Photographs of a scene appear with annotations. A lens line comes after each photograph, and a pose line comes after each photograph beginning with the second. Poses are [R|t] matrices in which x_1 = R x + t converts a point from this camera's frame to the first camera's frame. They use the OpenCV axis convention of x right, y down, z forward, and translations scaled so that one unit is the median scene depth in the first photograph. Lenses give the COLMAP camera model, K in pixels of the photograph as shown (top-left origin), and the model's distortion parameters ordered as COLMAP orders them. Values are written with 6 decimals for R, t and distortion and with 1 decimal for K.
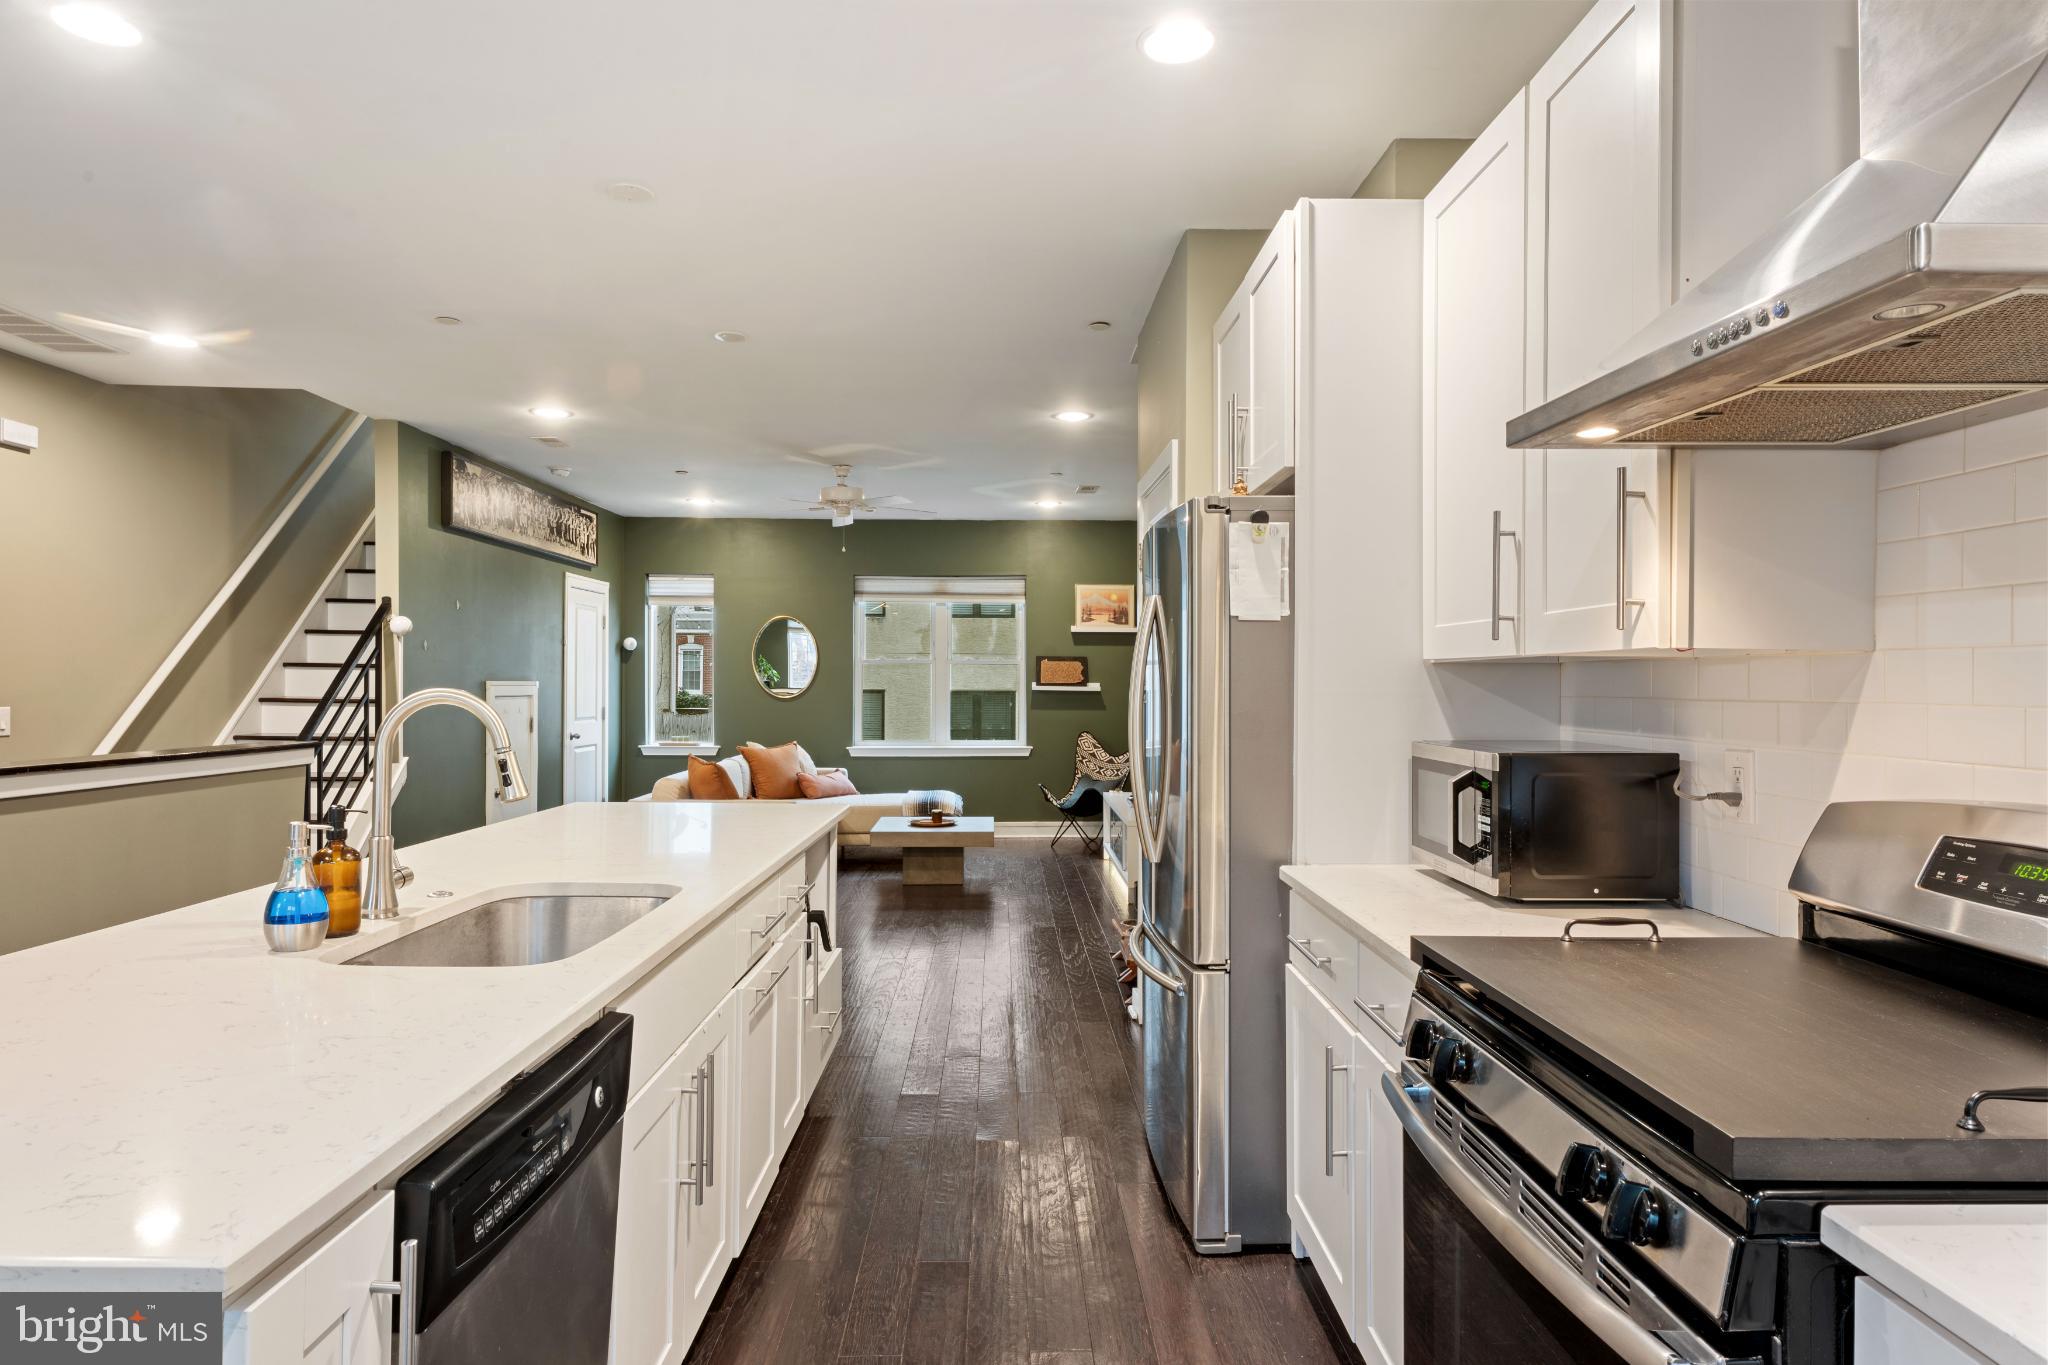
lens RADIAL K [[1174.6, 0, 1022.6], [0, 1174.6, 670.3], [0, 0, 1]] dist [0.009600, 0.001002]
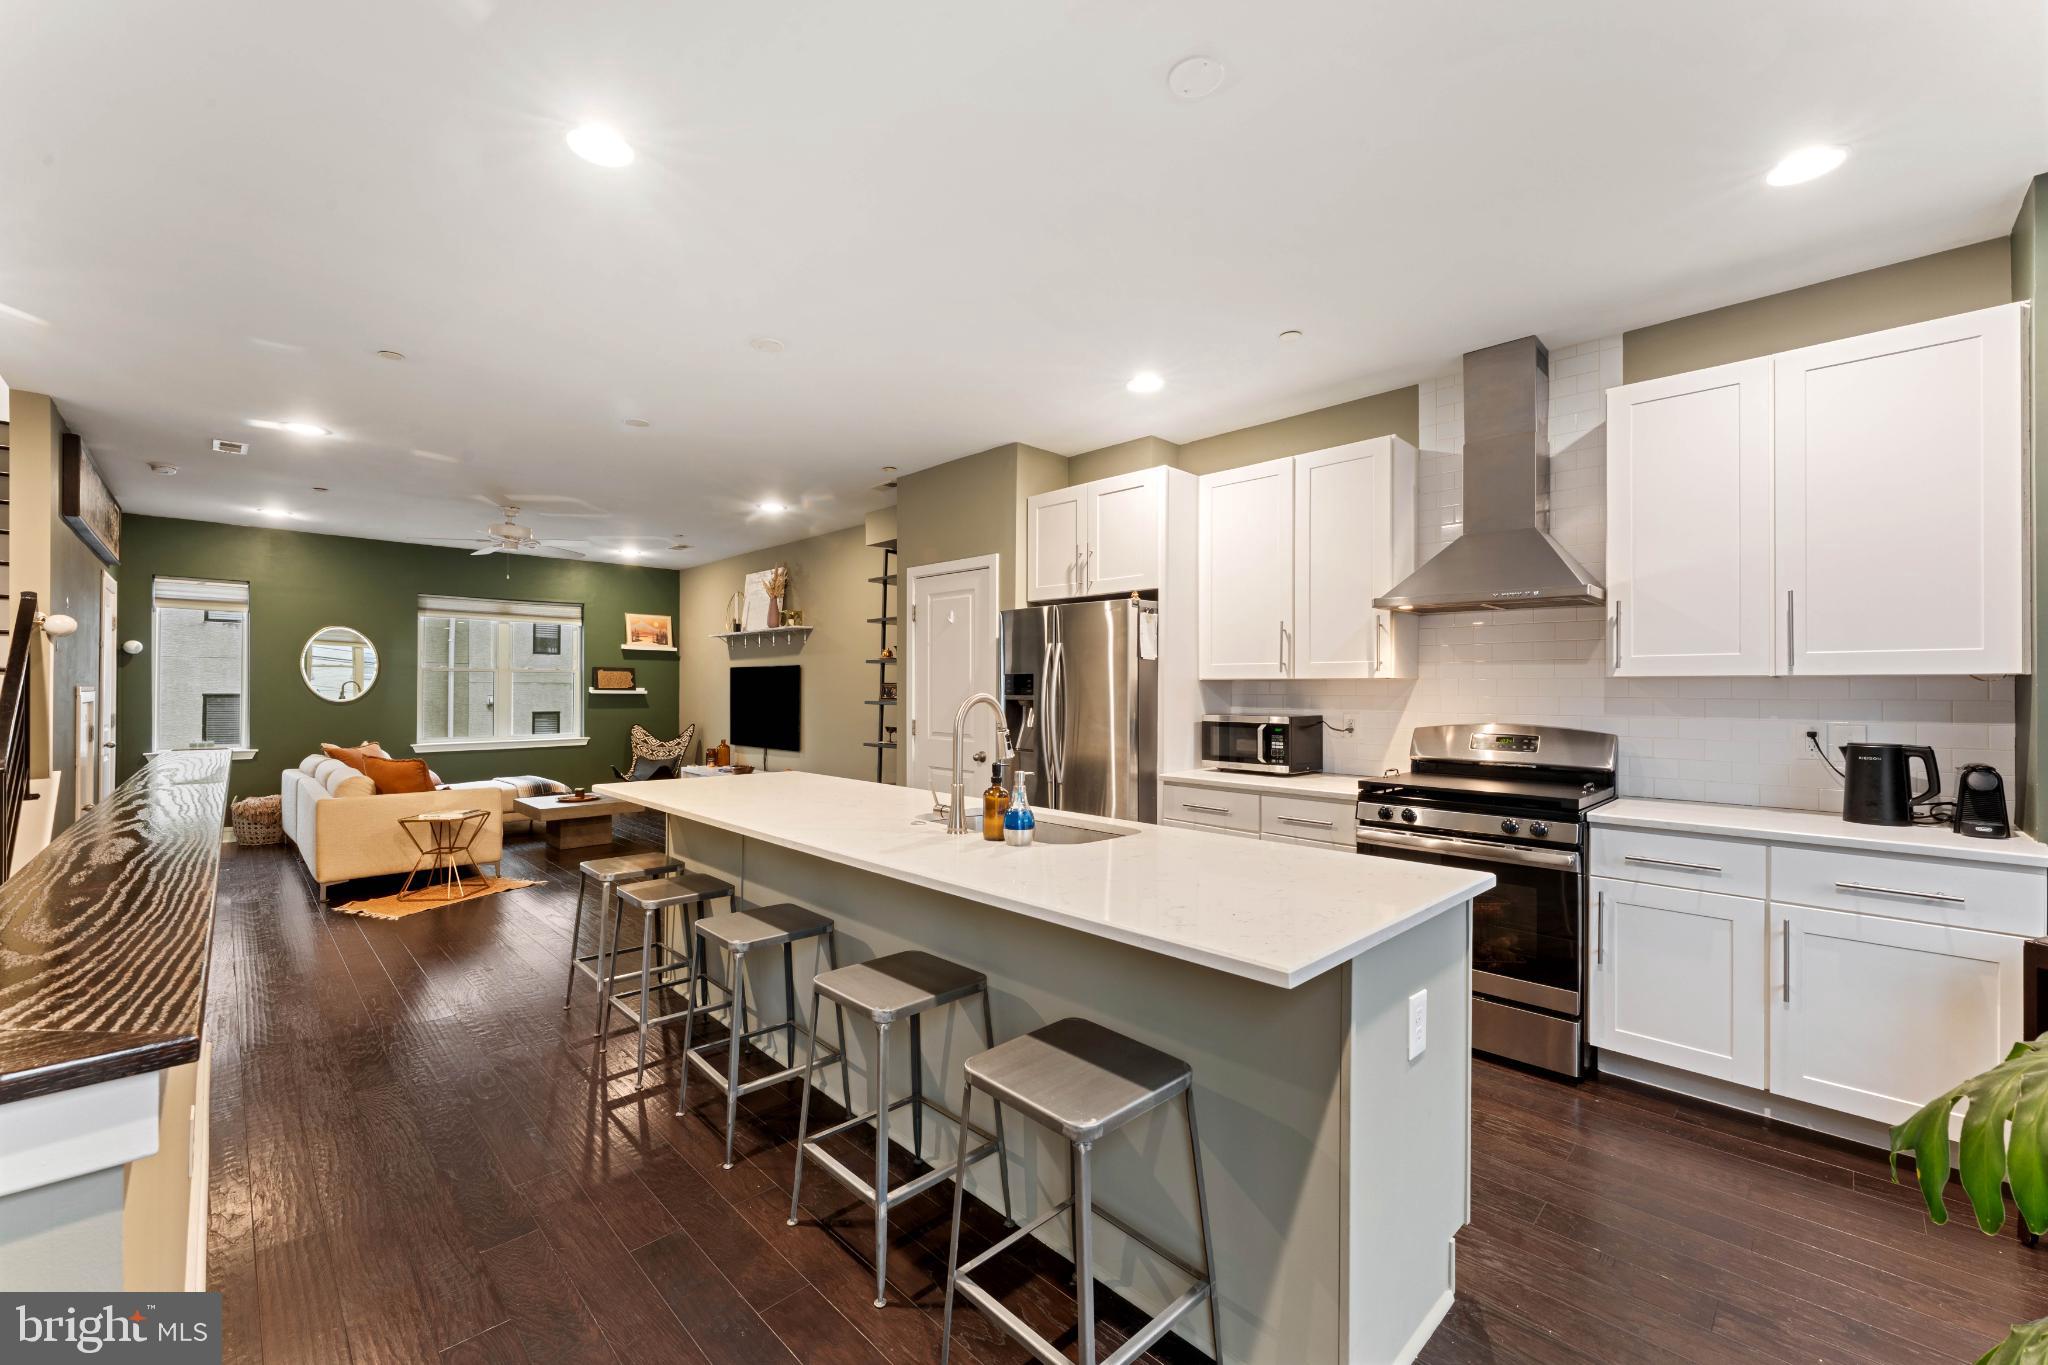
lens RADIAL K [[827.1, 0, 1024.3], [0, 827.1, 691.6], [0, 0, 1]] dist [-0.003366, -0.000208]
pose [[0.728673, -0.003405, 0.684853, -0.266844], [-0.007768, 0.999882, 0.013236, -0.000865], [-0.684817, -0.014964, 0.728561, 0.018609]]
